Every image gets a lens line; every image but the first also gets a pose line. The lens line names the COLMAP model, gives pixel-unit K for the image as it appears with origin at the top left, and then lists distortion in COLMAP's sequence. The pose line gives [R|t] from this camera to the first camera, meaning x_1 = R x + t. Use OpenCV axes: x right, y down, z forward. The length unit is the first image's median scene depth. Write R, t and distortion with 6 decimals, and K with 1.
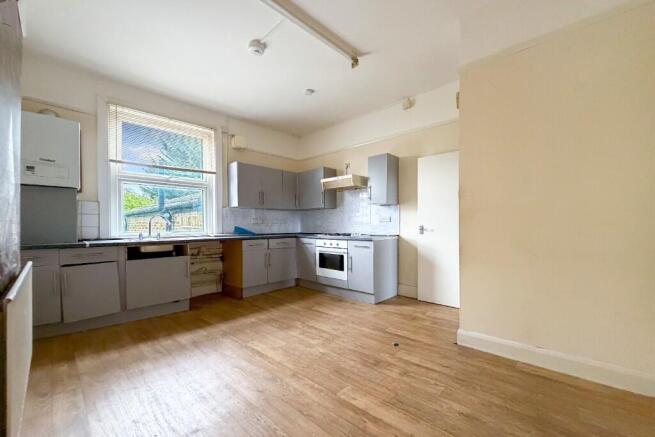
lens RADIAL K [[262.3, 0, 327.5], [0, 262.3, 218.5], [0, 0, 1]] dist [-0.000151, 0.000041]
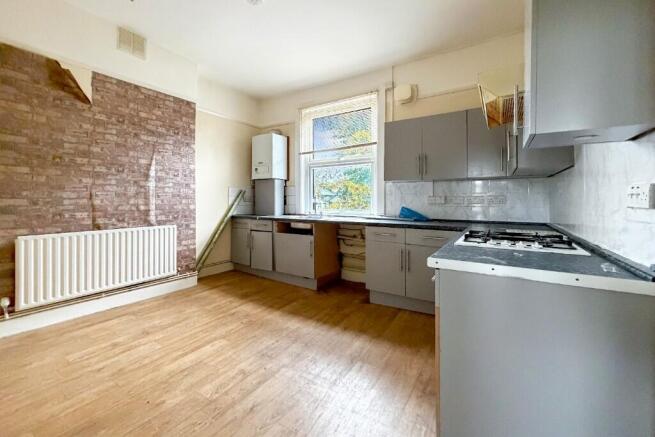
lens RADIAL K [[270.5, 0, 327.8], [0, 270.5, 201.5], [0, 0, 1]] dist [0.000385, 0.000066]
pose [[0.199326, 0.009000, -0.979892, 0.499684], [0.020761, 0.999695, 0.013405, -0.002014], [0.979713, -0.023015, 0.199078, 0.872449]]
